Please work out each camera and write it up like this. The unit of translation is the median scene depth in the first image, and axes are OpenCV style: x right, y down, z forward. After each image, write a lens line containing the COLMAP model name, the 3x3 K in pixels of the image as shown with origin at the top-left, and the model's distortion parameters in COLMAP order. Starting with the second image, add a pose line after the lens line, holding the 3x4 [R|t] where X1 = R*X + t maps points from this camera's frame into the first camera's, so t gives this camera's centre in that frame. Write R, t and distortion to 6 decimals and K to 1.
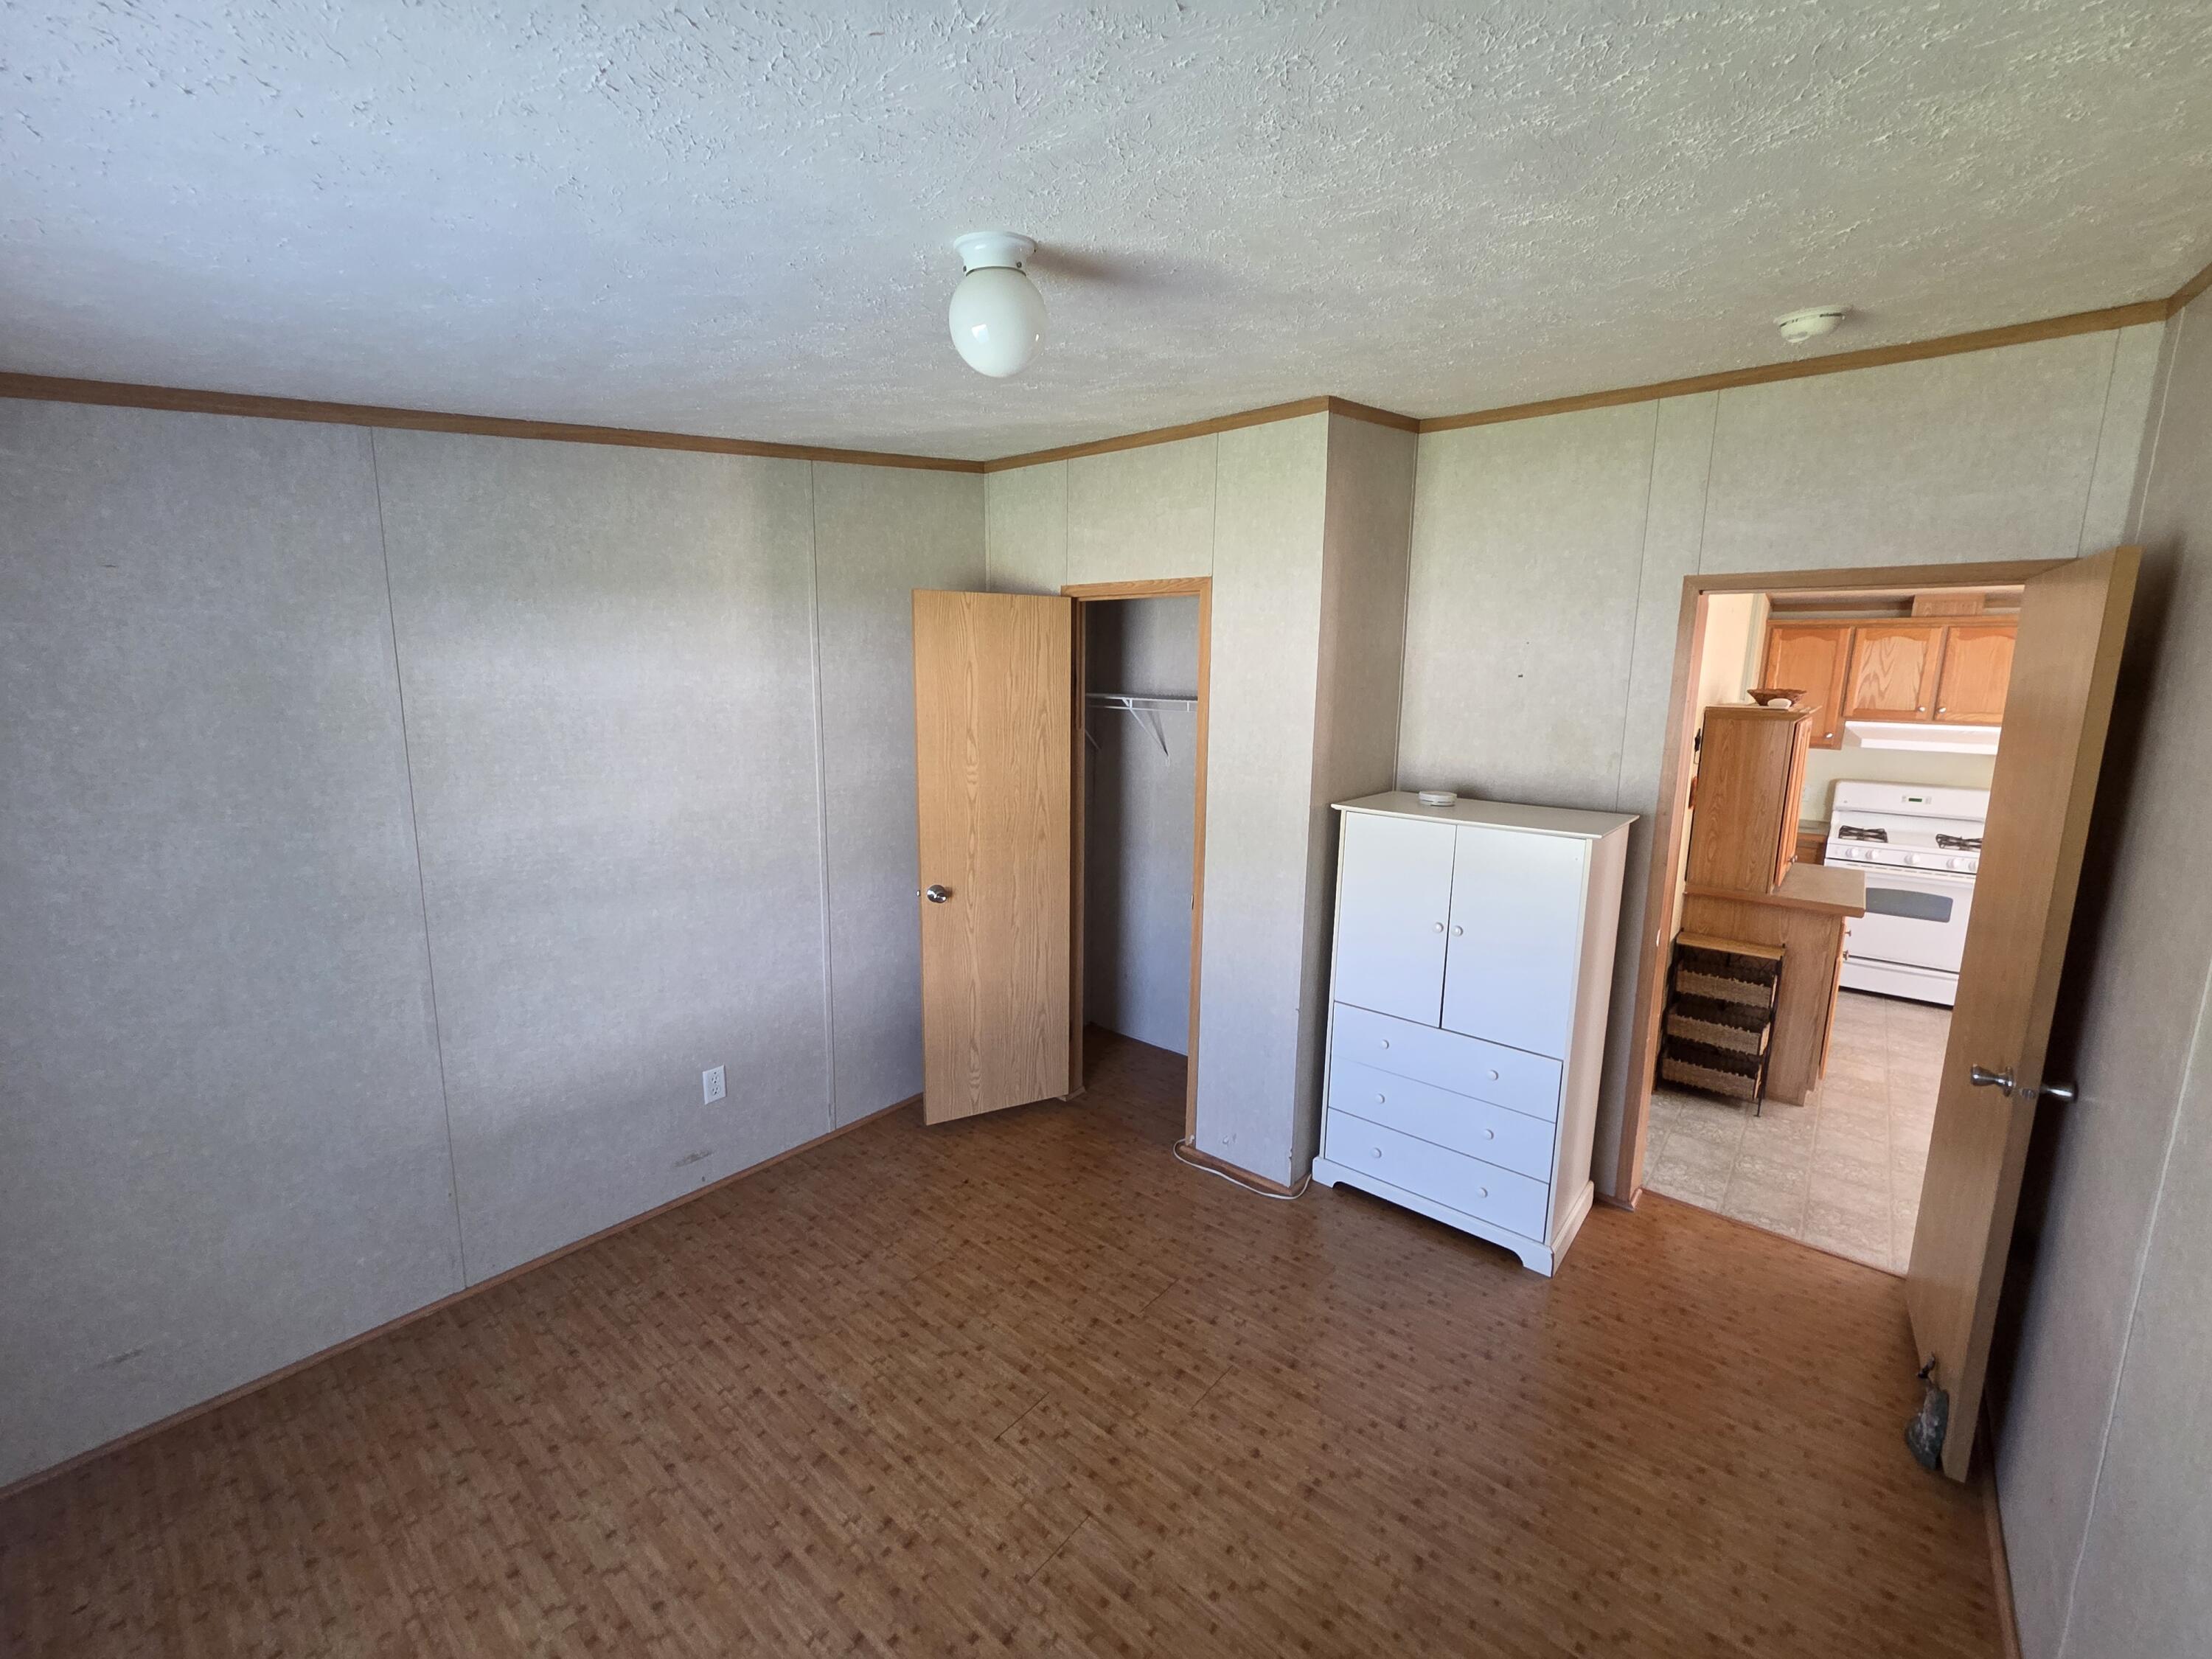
lens RADIAL K [[903.5, 0, 1117.4], [0, 903.5, 822.0], [0, 0, 1]] dist [0.000799, -0.000585]
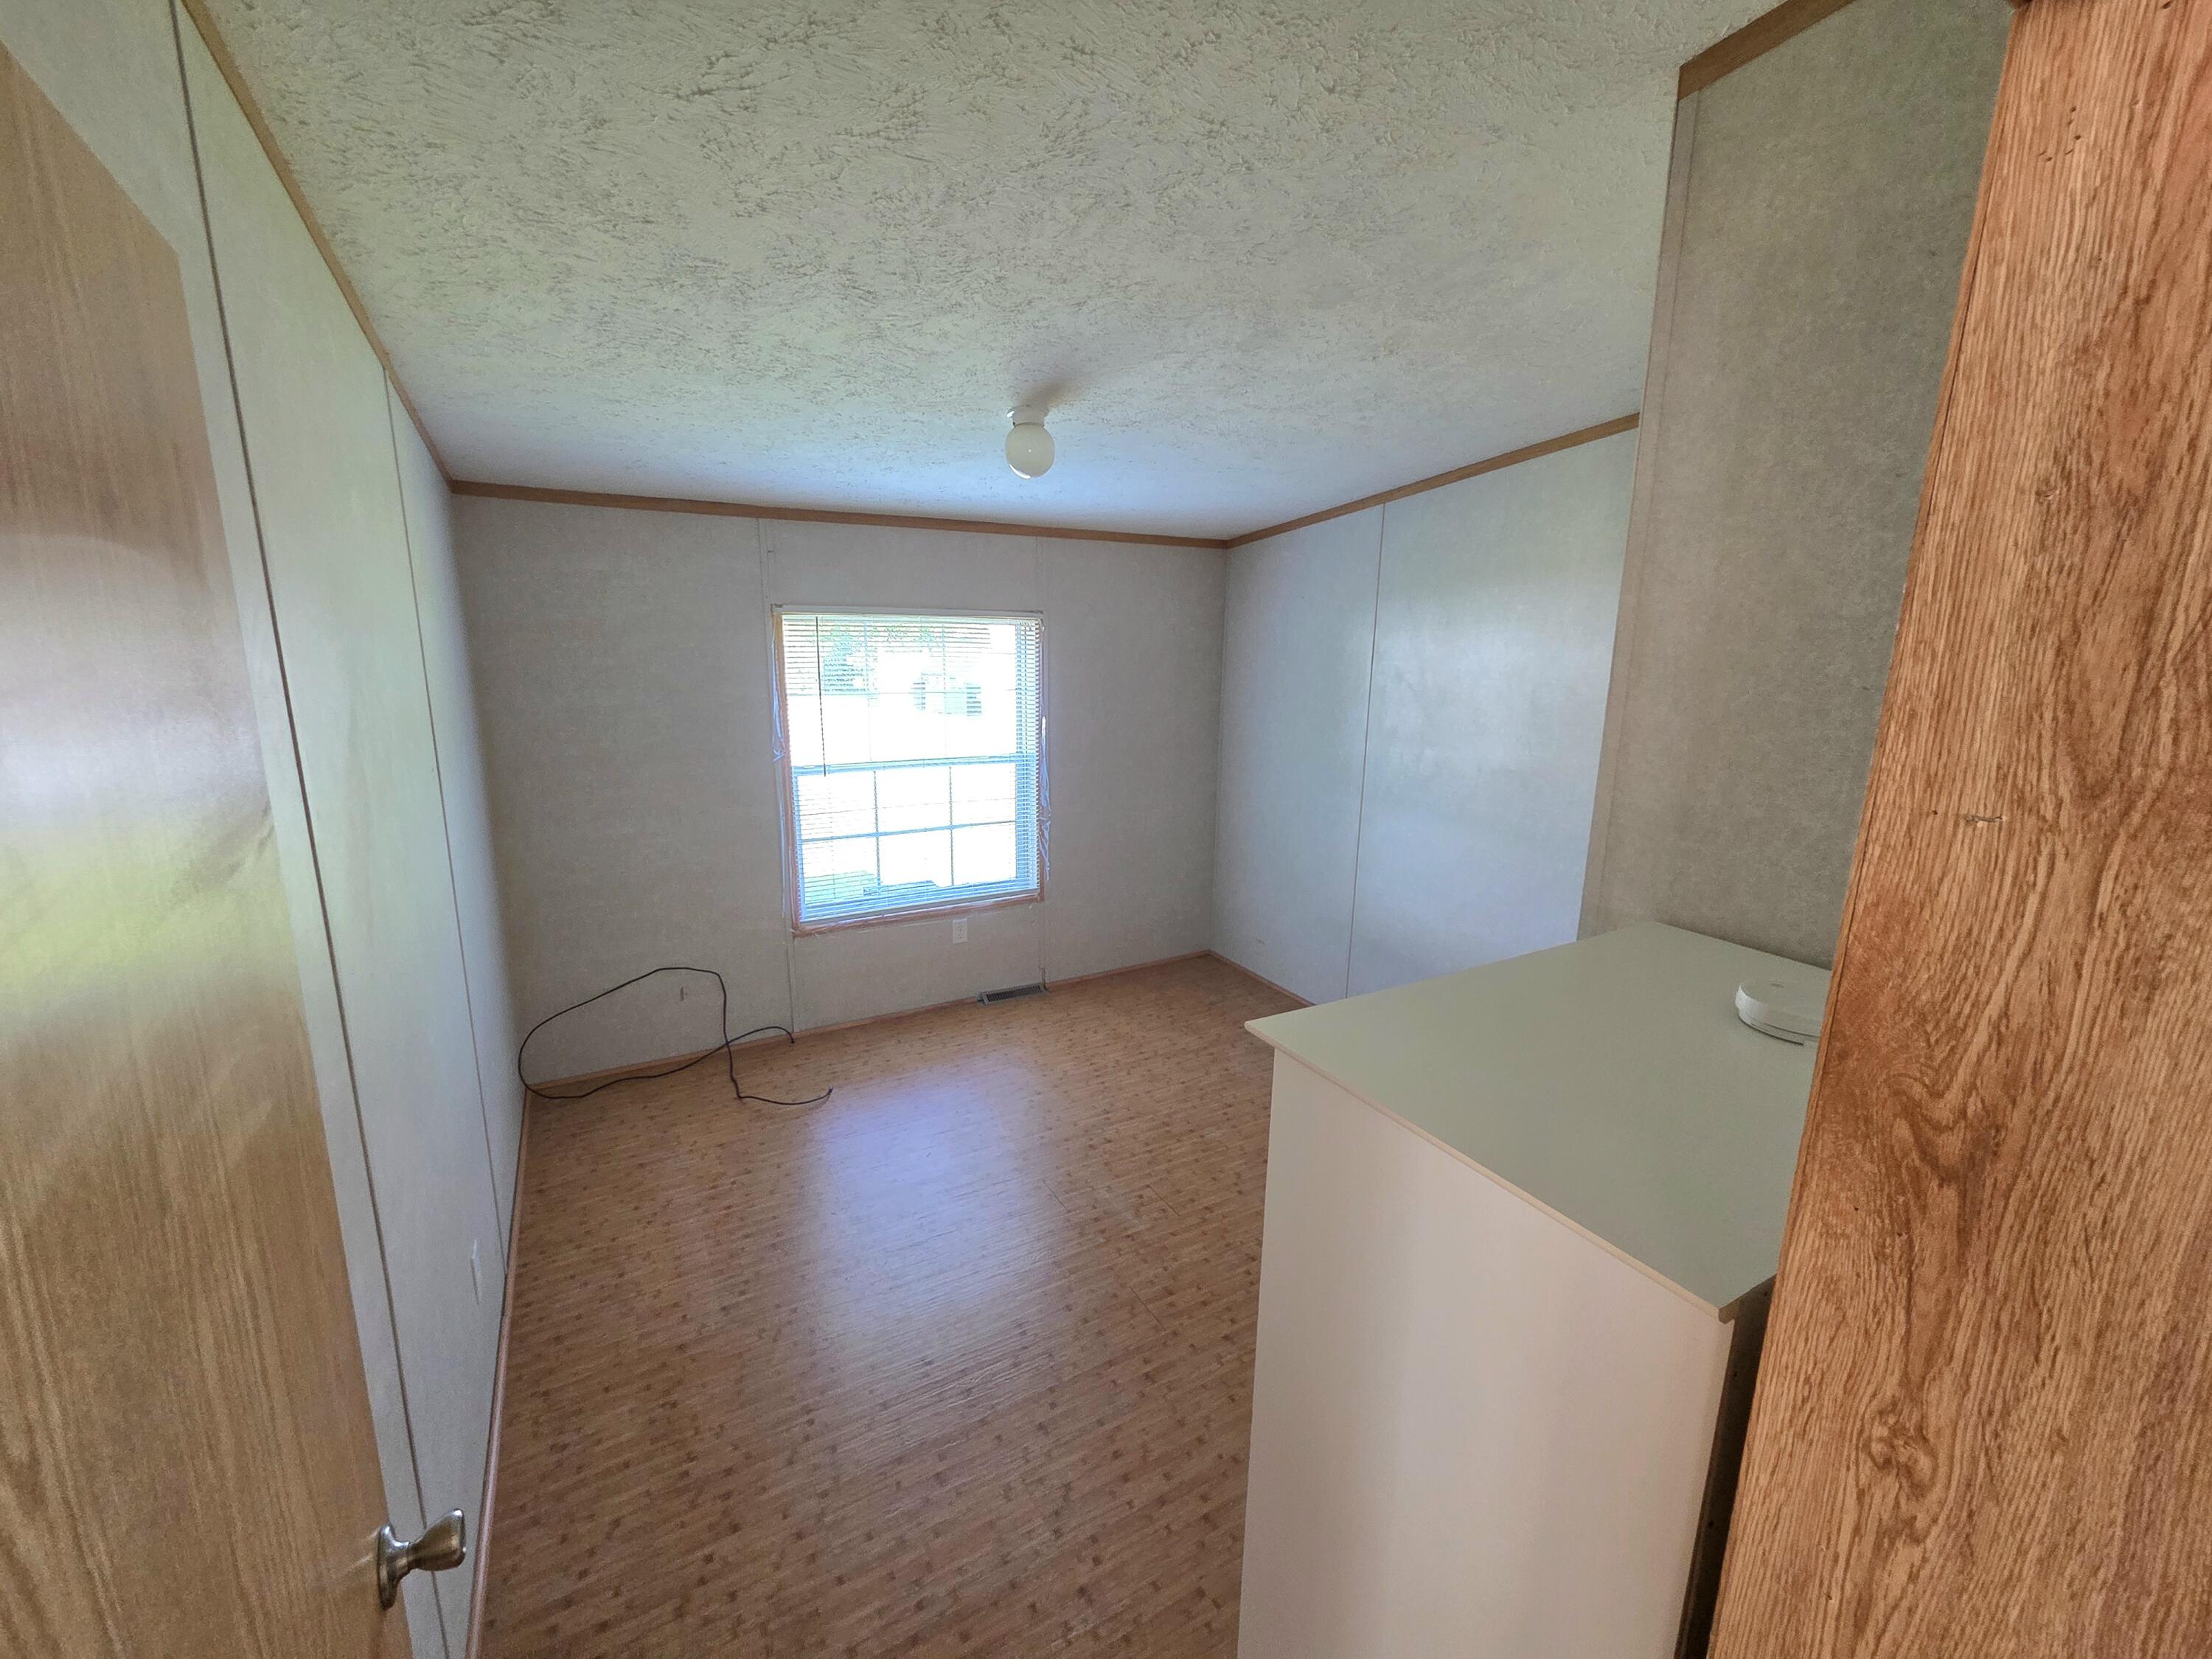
lens RADIAL K [[903.5, 0, 1117.4], [0, 903.5, 822.0], [0, 0, 1]] dist [0.000799, -0.000585]
pose [[-0.338640, 0.172422, -0.924983, 1.035758], [-0.178372, 0.953476, 0.243036, -0.183967], [0.923854, 0.247293, -0.292130, 1.169300]]
